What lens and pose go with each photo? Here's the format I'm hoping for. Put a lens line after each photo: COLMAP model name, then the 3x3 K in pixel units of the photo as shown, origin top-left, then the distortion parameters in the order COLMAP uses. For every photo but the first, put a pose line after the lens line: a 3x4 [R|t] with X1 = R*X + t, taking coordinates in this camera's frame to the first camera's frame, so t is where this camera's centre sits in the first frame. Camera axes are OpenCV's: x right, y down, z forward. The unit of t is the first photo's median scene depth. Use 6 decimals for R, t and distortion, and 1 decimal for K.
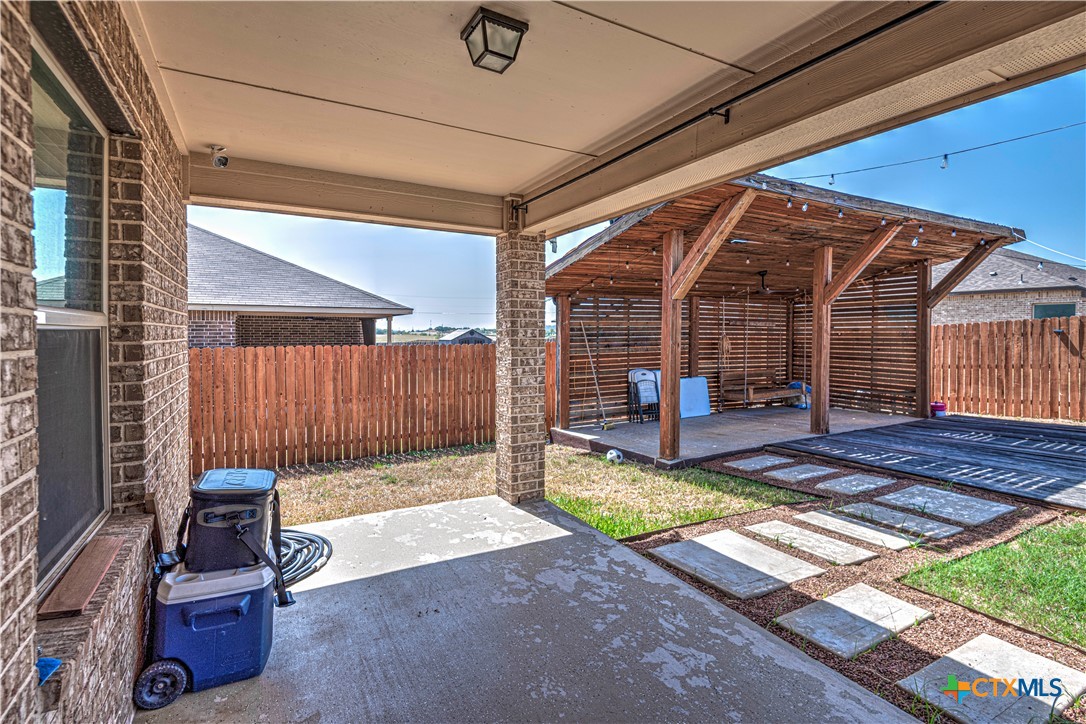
lens RADIAL K [[515.3, 0, 538.4], [0, 515.3, 348.7], [0, 0, 1]] dist [0.001127, -0.000481]
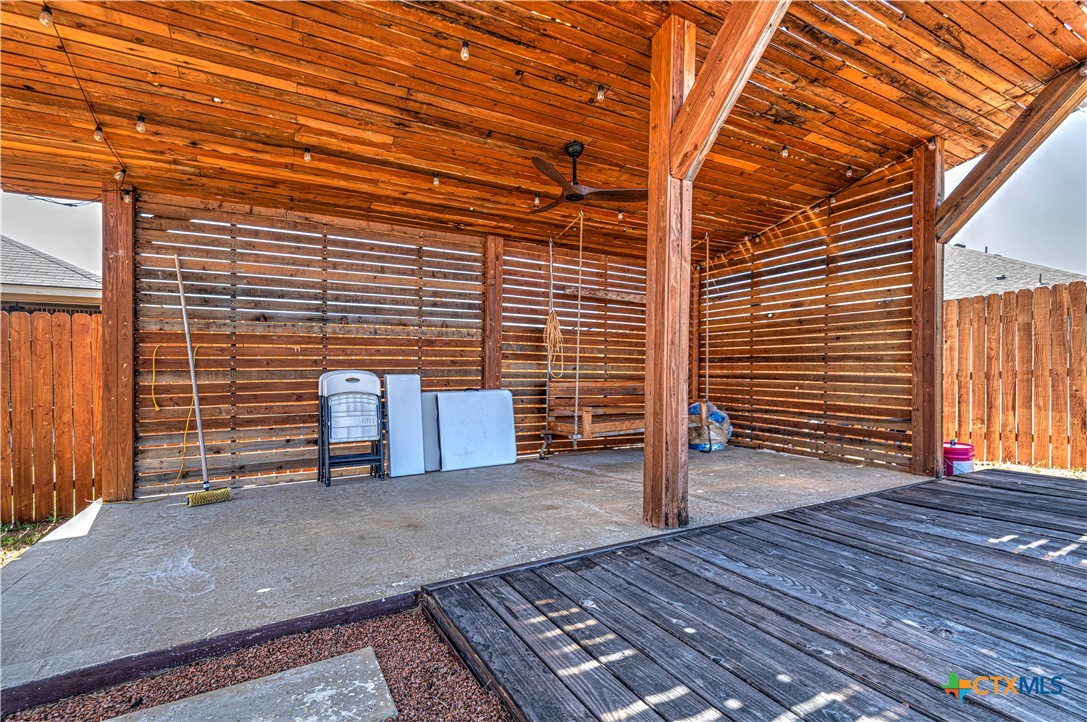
lens RADIAL K [[499.2, 0, 553.2], [0, 499.2, 375.2], [0, 0, 1]] dist [0.033815, -0.018584]
pose [[0.999505, 0.008908, 0.030168, 0.370306], [-0.008315, 0.999771, -0.019704, 0.051684], [-0.030336, 0.019443, 0.999351, 0.519899]]
